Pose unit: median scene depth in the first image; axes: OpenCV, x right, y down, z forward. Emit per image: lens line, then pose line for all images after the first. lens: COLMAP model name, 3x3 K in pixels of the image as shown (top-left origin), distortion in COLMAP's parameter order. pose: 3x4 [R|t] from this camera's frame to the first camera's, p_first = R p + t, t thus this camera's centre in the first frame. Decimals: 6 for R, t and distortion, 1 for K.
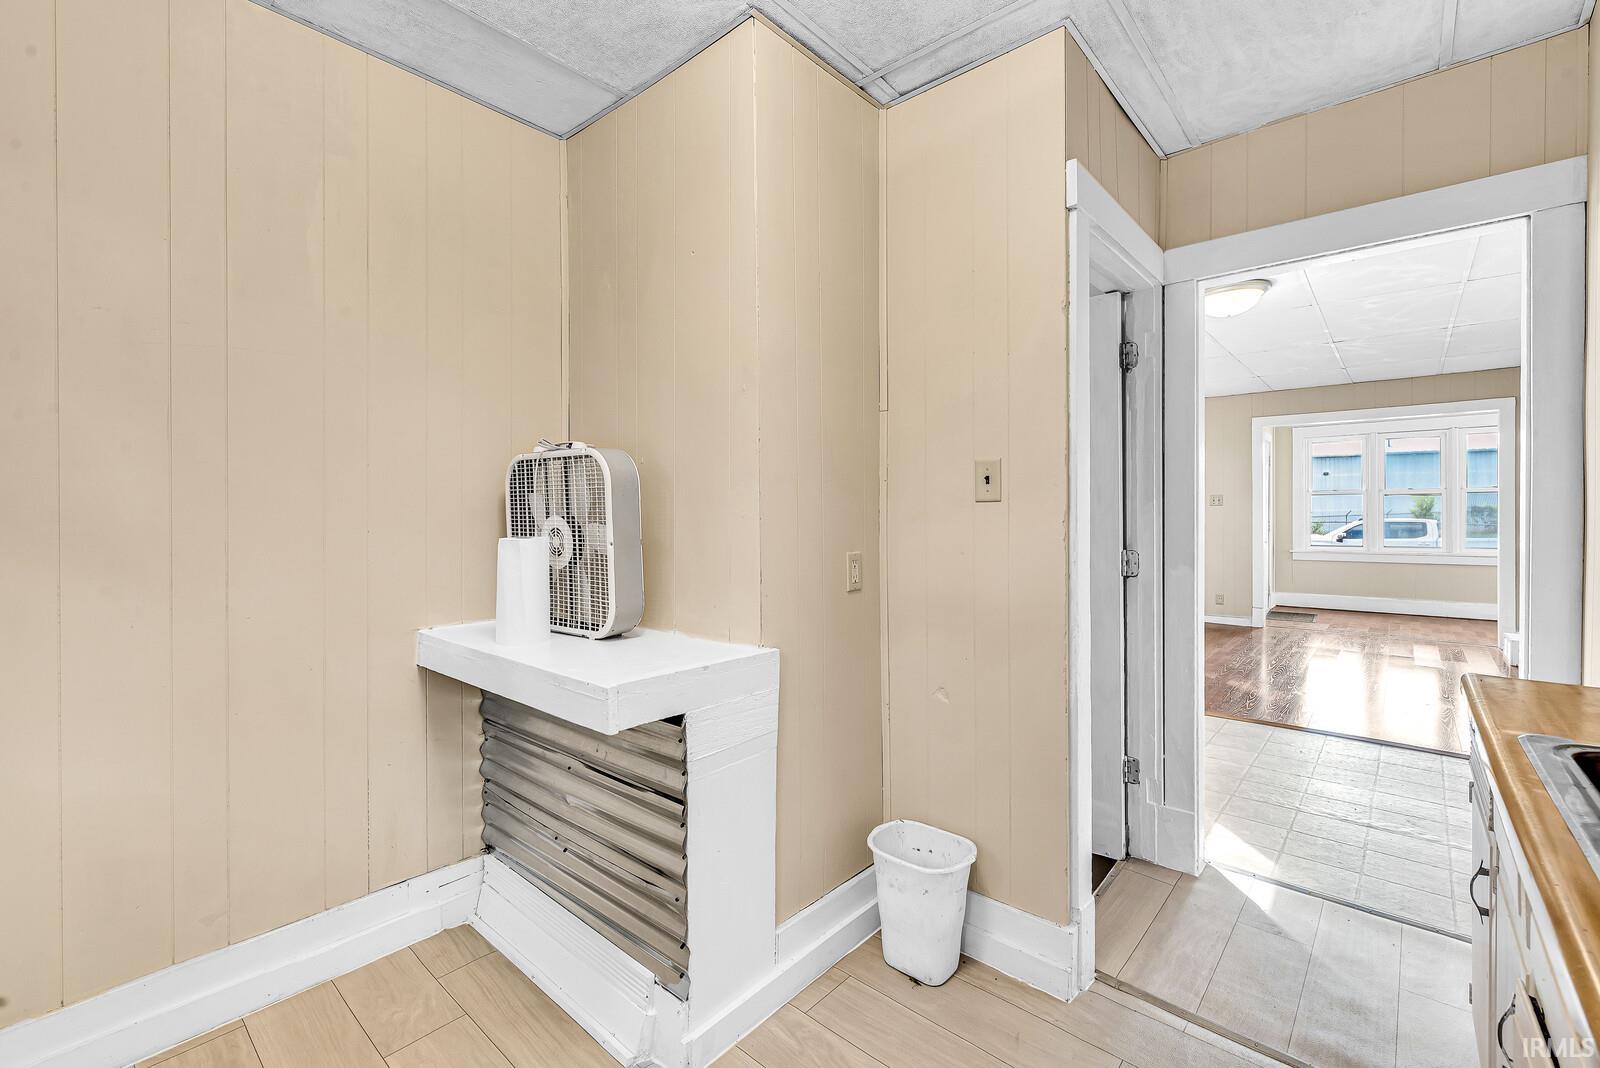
lens RADIAL K [[702.2, 0, 787.0], [0, 702.2, 515.7], [0, 0, 1]] dist [0.001871, -0.000657]
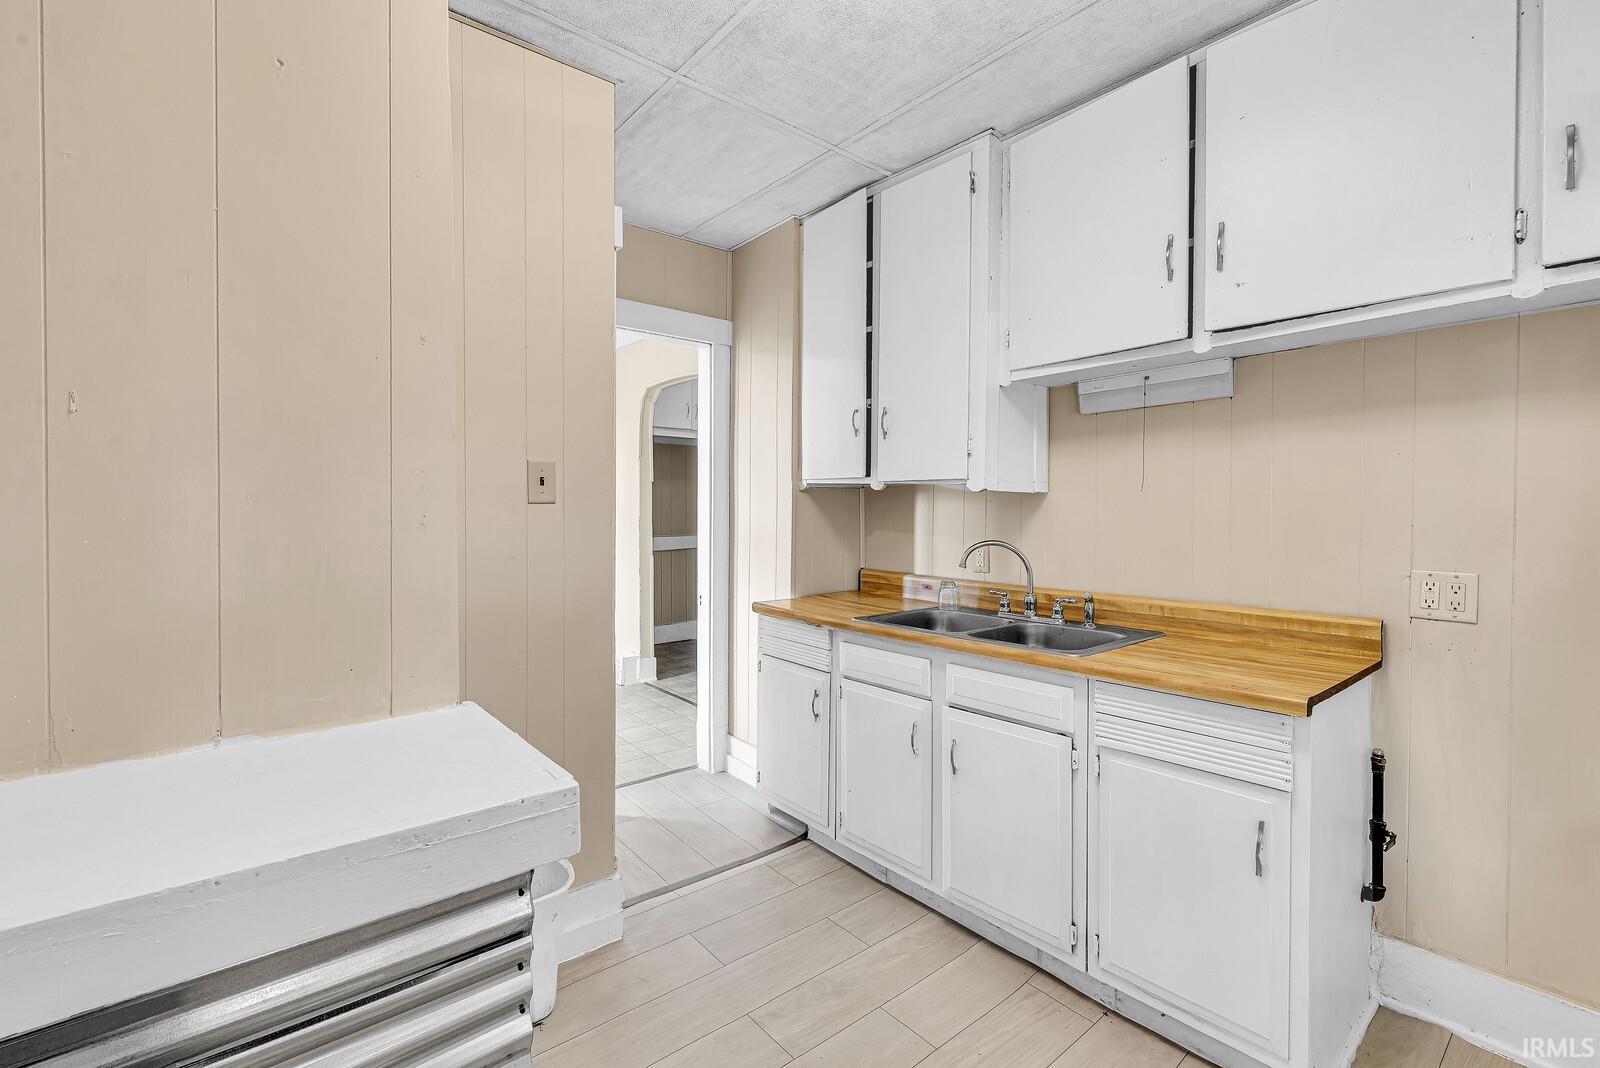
lens RADIAL K [[702.2, 0, 787.0], [0, 702.2, 515.7], [0, 0, 1]] dist [0.001871, -0.000657]
pose [[0.169909, -0.007915, 0.985428, -0.651369], [-0.003428, 0.999957, 0.008622, -0.013031], [-0.985454, -0.004843, 0.169874, 0.511608]]
